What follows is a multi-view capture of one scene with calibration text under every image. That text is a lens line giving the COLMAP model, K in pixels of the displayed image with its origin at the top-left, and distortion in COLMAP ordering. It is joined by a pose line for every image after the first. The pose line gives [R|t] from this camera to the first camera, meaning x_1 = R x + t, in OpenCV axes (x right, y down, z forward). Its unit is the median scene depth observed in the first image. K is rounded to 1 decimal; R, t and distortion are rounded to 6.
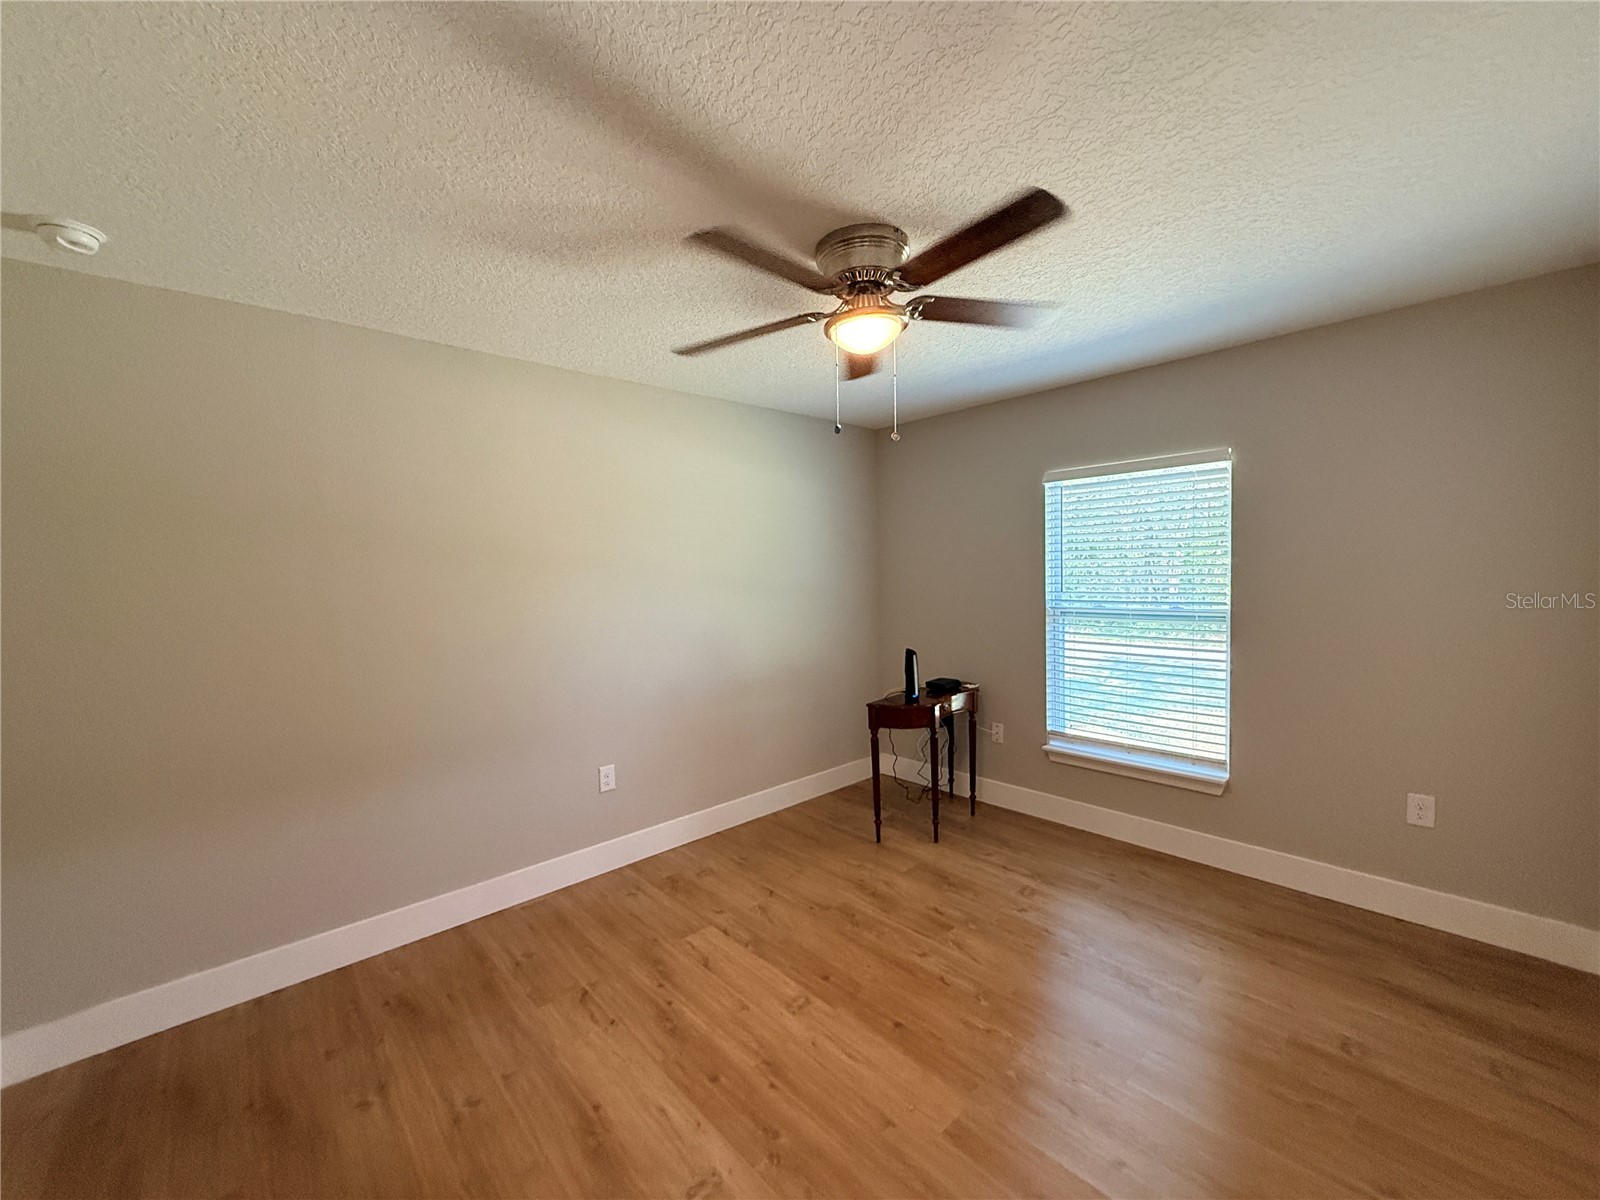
lens RADIAL K [[632.7, 0, 797.1], [0, 632.7, 606.1], [0, 0, 1]] dist [0.000156, -0.000063]
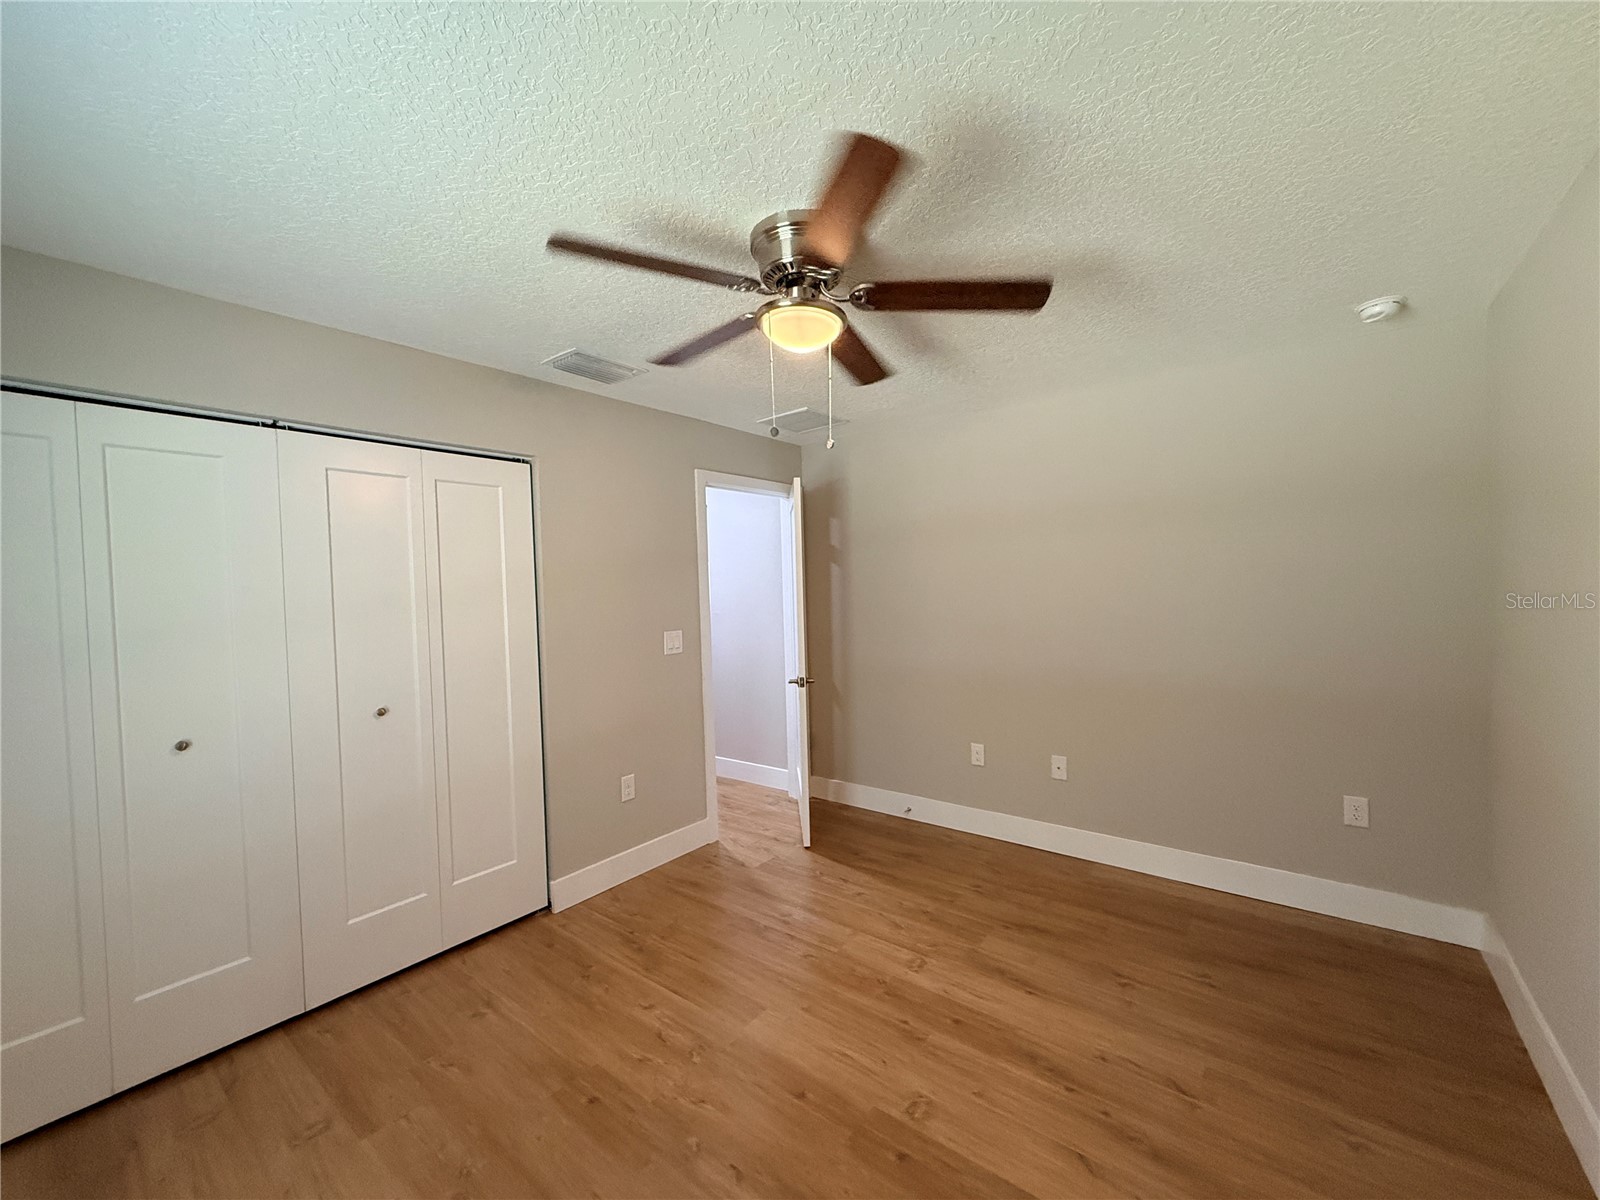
lens RADIAL K [[632.7, 0, 797.1], [0, 632.7, 606.1], [0, 0, 1]] dist [0.000156, -0.000063]
pose [[-0.985995, 0.057256, -0.156635, 0.271449], [0.043850, 0.995177, 0.087746, -0.108203], [0.160904, 0.079649, -0.983751, 1.873904]]
